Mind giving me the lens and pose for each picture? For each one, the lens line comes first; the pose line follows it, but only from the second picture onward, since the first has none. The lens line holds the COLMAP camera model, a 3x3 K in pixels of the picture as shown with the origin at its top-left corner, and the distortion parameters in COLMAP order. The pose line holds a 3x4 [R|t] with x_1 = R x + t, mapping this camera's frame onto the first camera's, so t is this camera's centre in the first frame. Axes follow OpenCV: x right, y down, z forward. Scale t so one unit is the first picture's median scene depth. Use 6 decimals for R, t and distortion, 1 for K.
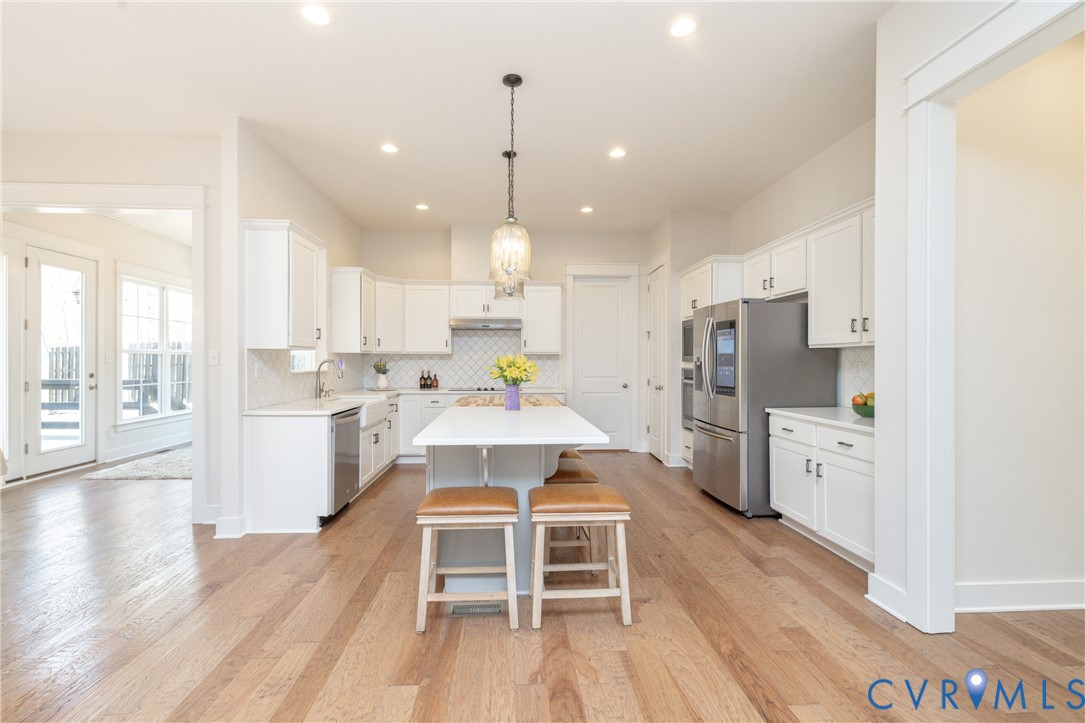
lens RADIAL K [[465.6, 0, 532.3], [0, 465.6, 361.4], [0, 0, 1]] dist [0.004195, -0.000765]
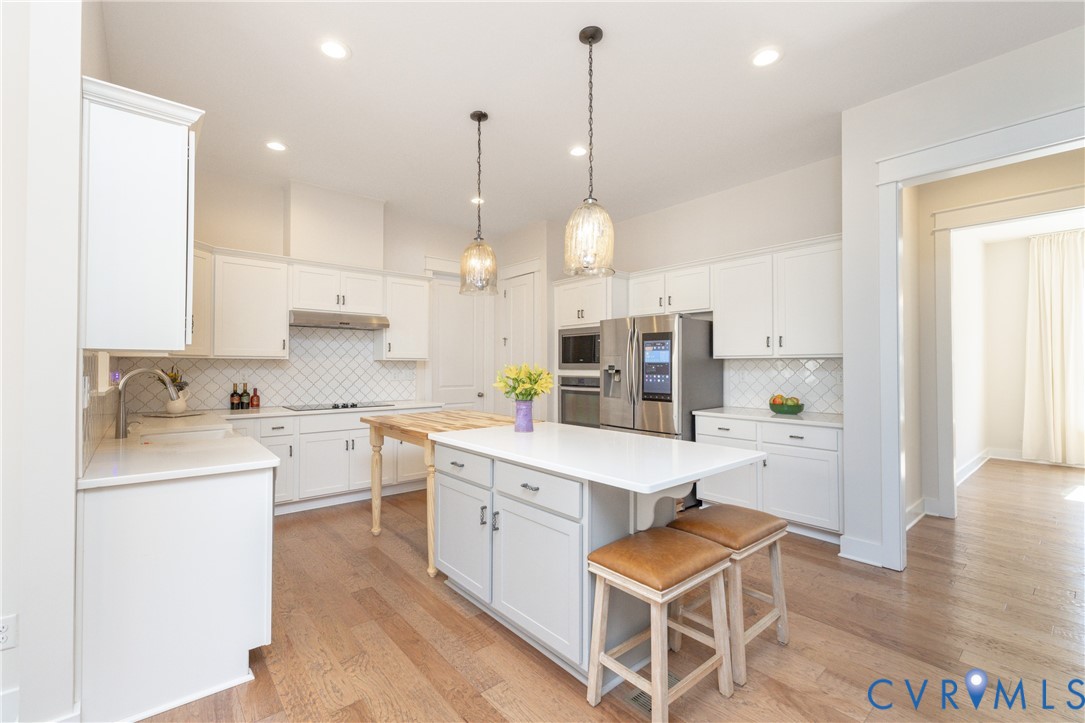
lens RADIAL K [[465.6, 0, 540.8], [0, 465.6, 361.0], [0, 0, 1]] dist [0.004195, -0.000765]
pose [[0.800963, 0.007127, 0.598671, -0.322342], [-0.000430, 0.999936, -0.011329, -0.005907], [-0.598713, 0.008816, 0.800915, 0.209504]]
